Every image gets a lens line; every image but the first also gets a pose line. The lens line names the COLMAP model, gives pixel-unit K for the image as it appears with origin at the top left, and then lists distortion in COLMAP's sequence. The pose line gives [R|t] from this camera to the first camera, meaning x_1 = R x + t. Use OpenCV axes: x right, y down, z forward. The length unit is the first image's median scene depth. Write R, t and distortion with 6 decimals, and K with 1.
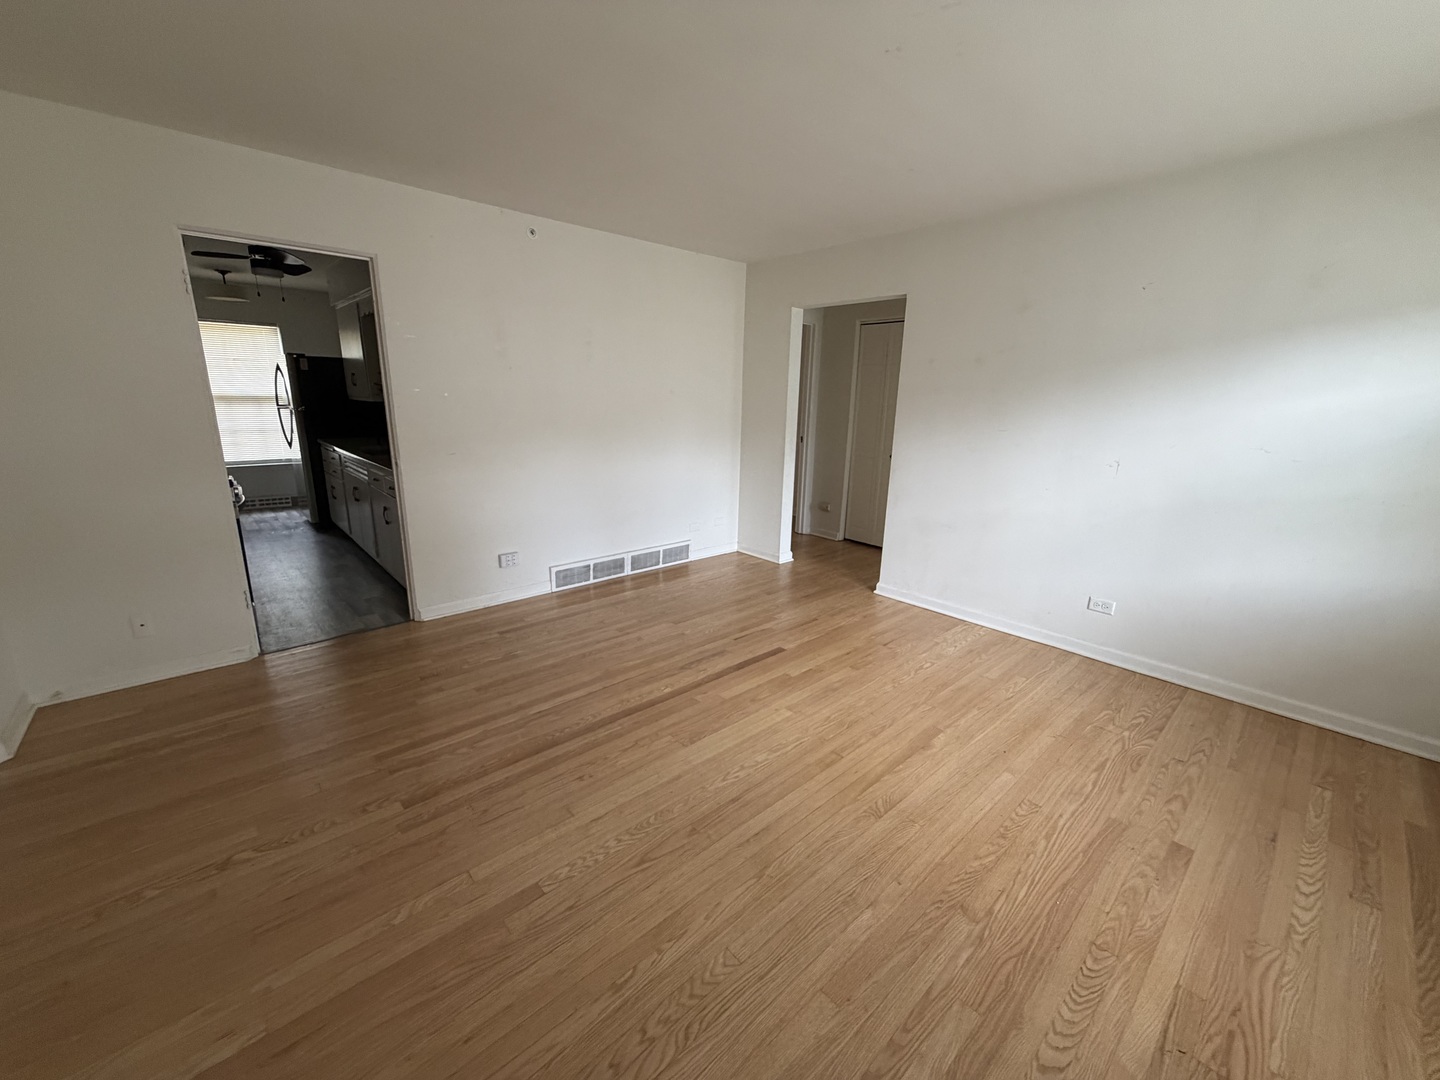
lens RADIAL K [[573.9, 0, 714.3], [0, 573.9, 540.5], [0, 0, 1]] dist [0.000306, 0.000082]
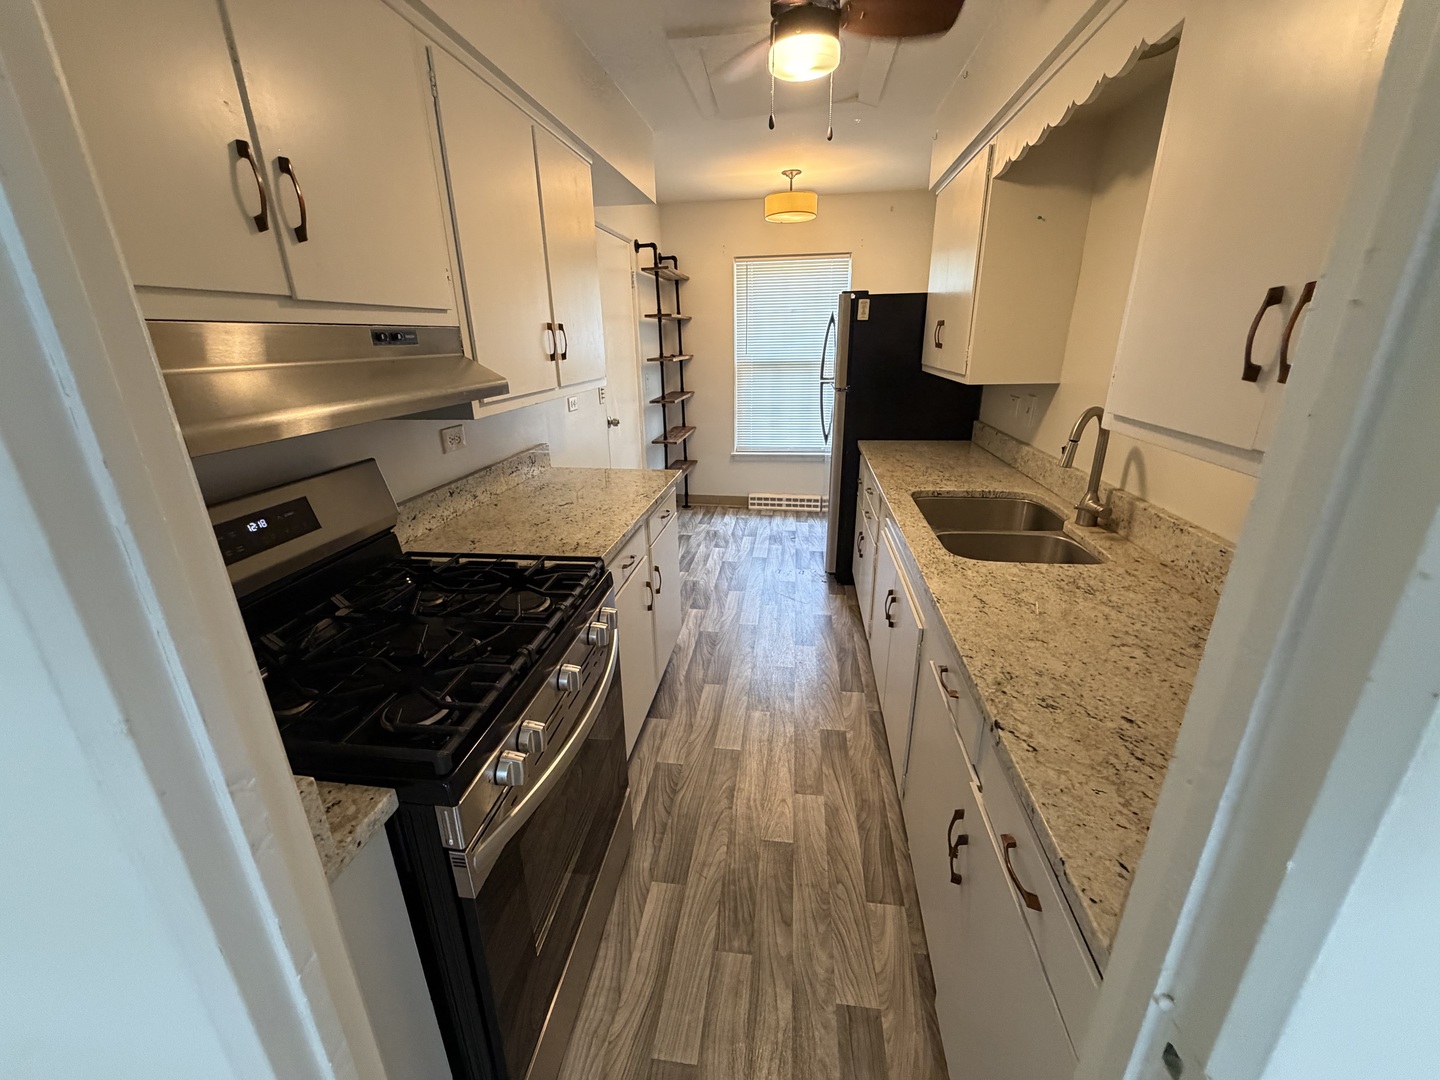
lens RADIAL K [[573.9, 0, 714.3], [0, 573.9, 540.5], [0, 0, 1]] dist [0.000306, 0.000082]
pose [[0.645706, 0.225546, -0.729515, -0.341819], [-0.156479, 0.974190, 0.162690, -0.152469], [0.747381, 0.009104, 0.664334, 0.508794]]
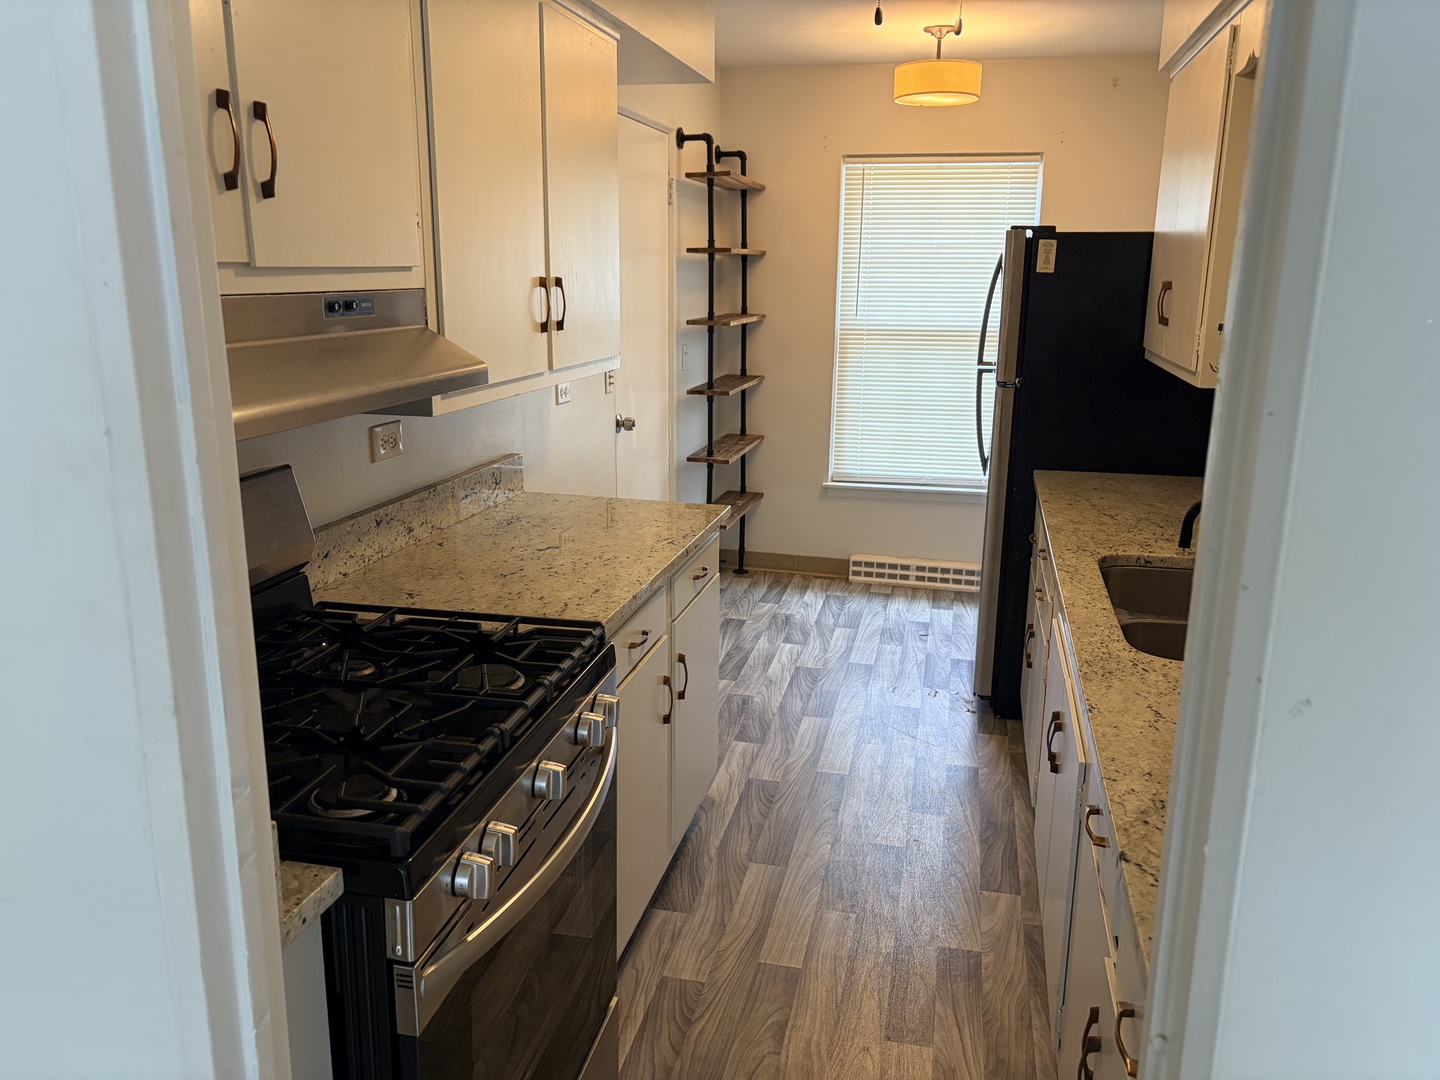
lens RADIAL K [[1102.1, 0, 720.0], [0, 1102.1, 540.0], [0, 0, 1]] dist [0.045115, -0.004762]
pose [[0.579596, 0.182474, -0.794212, -0.272229], [-0.197662, 0.976983, 0.080218, -0.154618], [0.790568, 0.110492, 0.602323, 0.462246]]
